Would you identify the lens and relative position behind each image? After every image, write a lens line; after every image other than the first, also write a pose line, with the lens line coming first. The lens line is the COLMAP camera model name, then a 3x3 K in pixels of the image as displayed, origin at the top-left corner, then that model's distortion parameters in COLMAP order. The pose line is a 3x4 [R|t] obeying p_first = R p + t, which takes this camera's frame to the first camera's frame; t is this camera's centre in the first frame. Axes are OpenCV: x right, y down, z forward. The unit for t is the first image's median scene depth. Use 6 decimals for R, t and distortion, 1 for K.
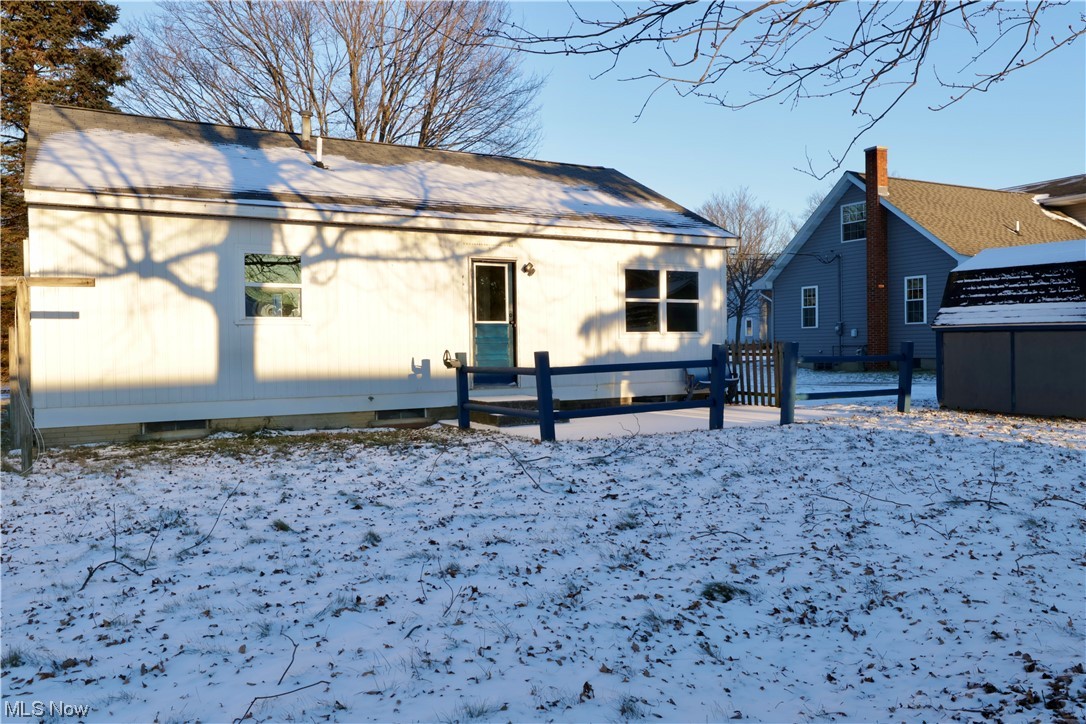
lens RADIAL K [[860.6, 0, 537.2], [0, 860.6, 354.9], [0, 0, 1]] dist [-0.034497, 0.023269]
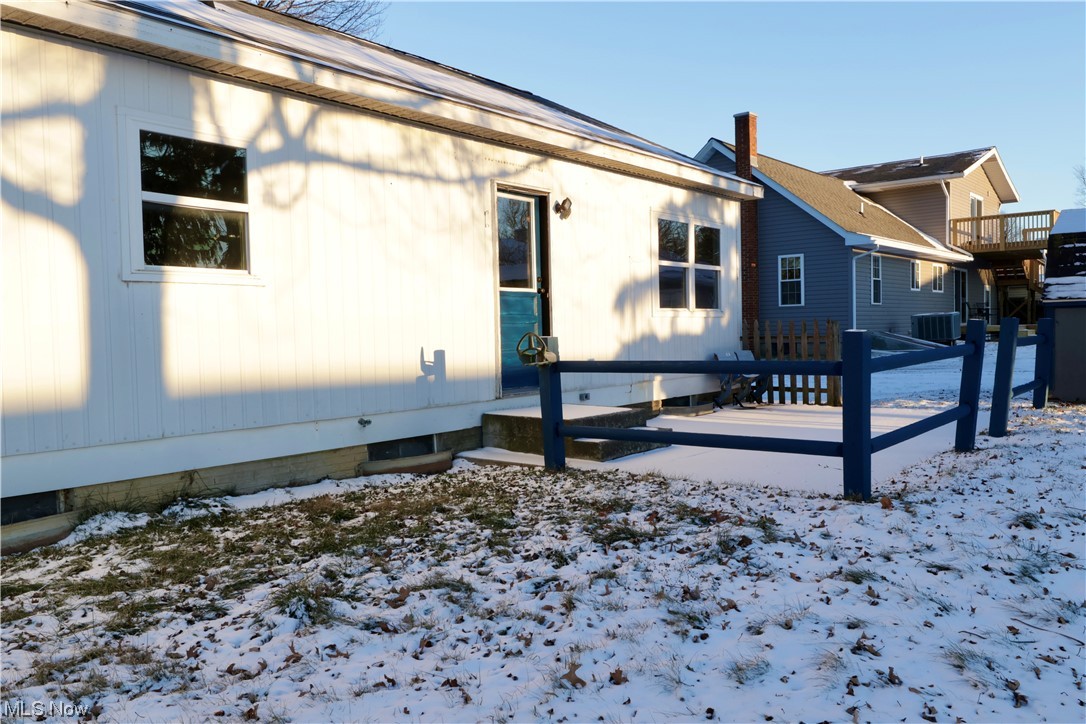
lens RADIAL K [[860.6, 0, 552.2], [0, 860.6, 355.4], [0, 0, 1]] dist [-0.034497, 0.023269]
pose [[0.926852, -0.016902, 0.375046, -0.274894], [0.012680, 0.999825, 0.013723, 0.001742], [-0.375212, -0.007963, 0.926905, 0.427204]]
